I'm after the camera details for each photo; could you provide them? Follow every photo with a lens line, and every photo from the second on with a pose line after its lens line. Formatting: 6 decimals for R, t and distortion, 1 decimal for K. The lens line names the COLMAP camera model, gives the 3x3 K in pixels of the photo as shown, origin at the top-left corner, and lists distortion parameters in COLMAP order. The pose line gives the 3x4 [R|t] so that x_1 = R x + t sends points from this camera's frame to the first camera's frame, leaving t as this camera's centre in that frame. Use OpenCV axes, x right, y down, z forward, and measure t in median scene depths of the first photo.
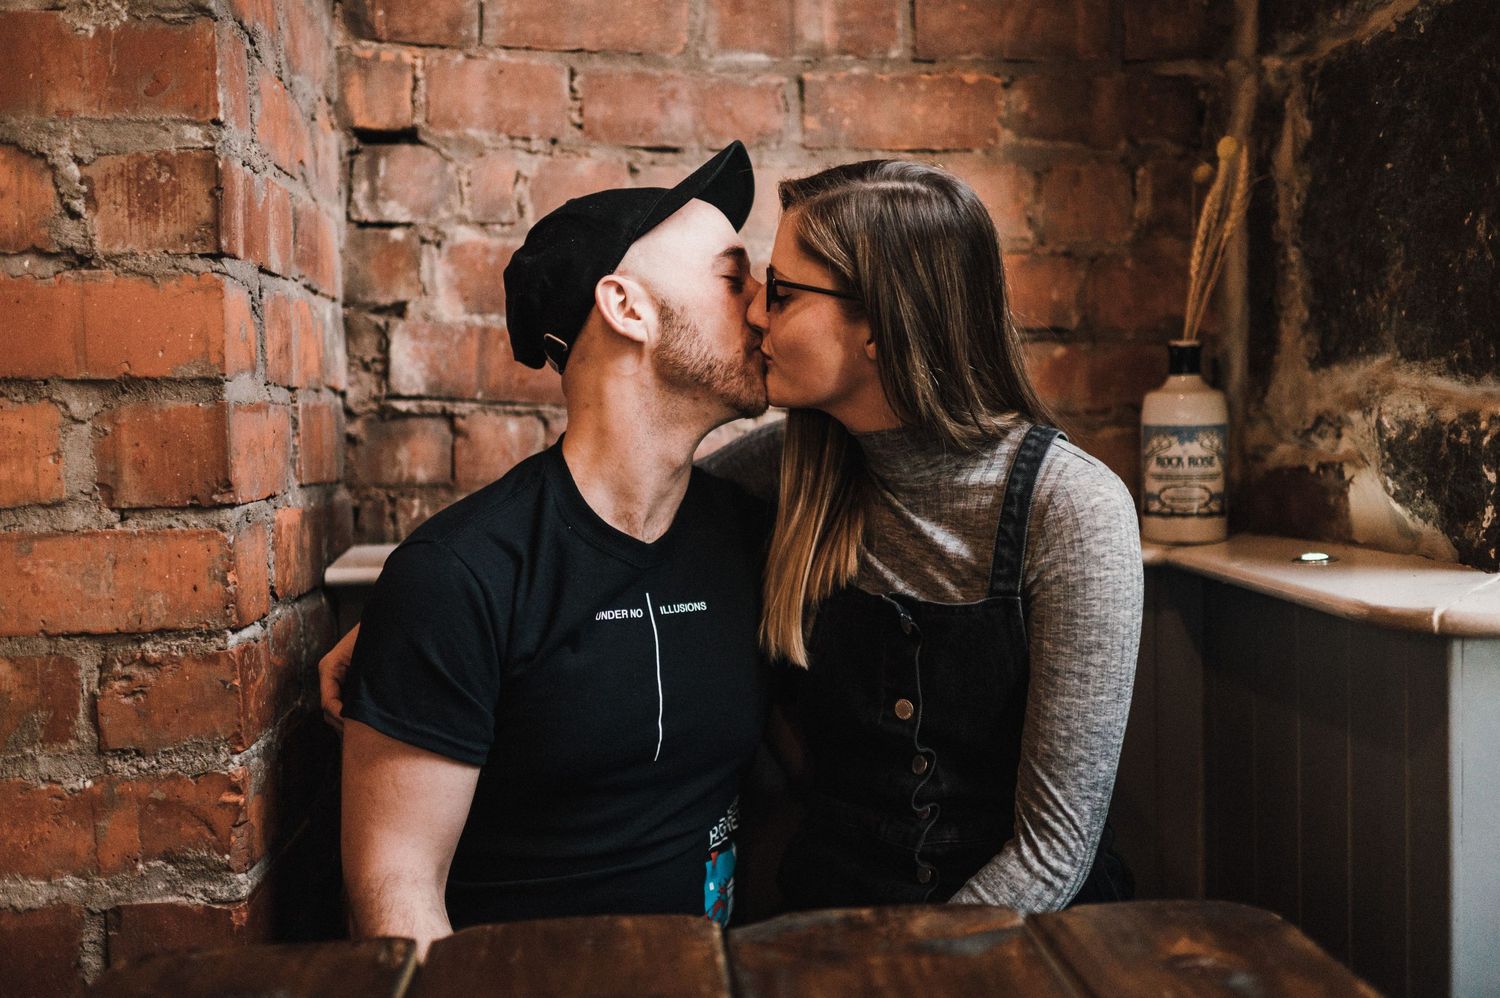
lens RADIAL K [[1411.2, 0, 695.5], [0, 1411.2, 498.2], [0, 0, 1]] dist [0.096979, -0.095301]
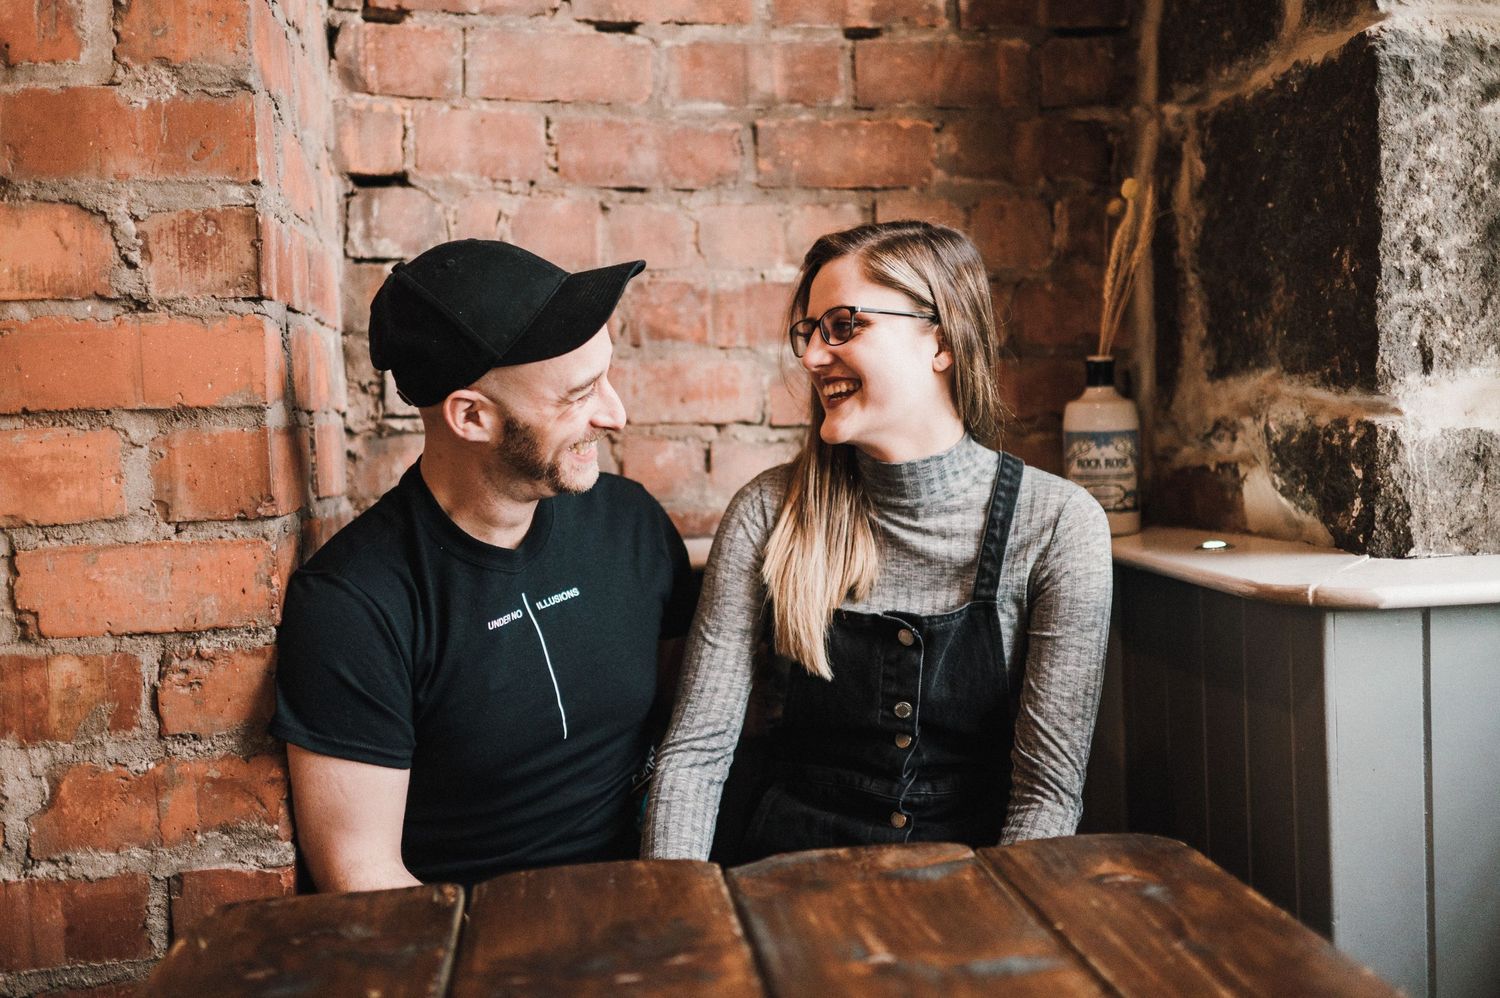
lens RADIAL K [[1525.4, 0, 647.3], [0, 1525.4, 489.9], [0, 0, 1]] dist [0.082960, -0.027746]
pose [[0.999088, -0.018152, 0.038659, -0.069388], [0.018477, 0.999797, -0.008060, -0.001637], [-0.038504, 0.008767, 0.999220, -0.218379]]
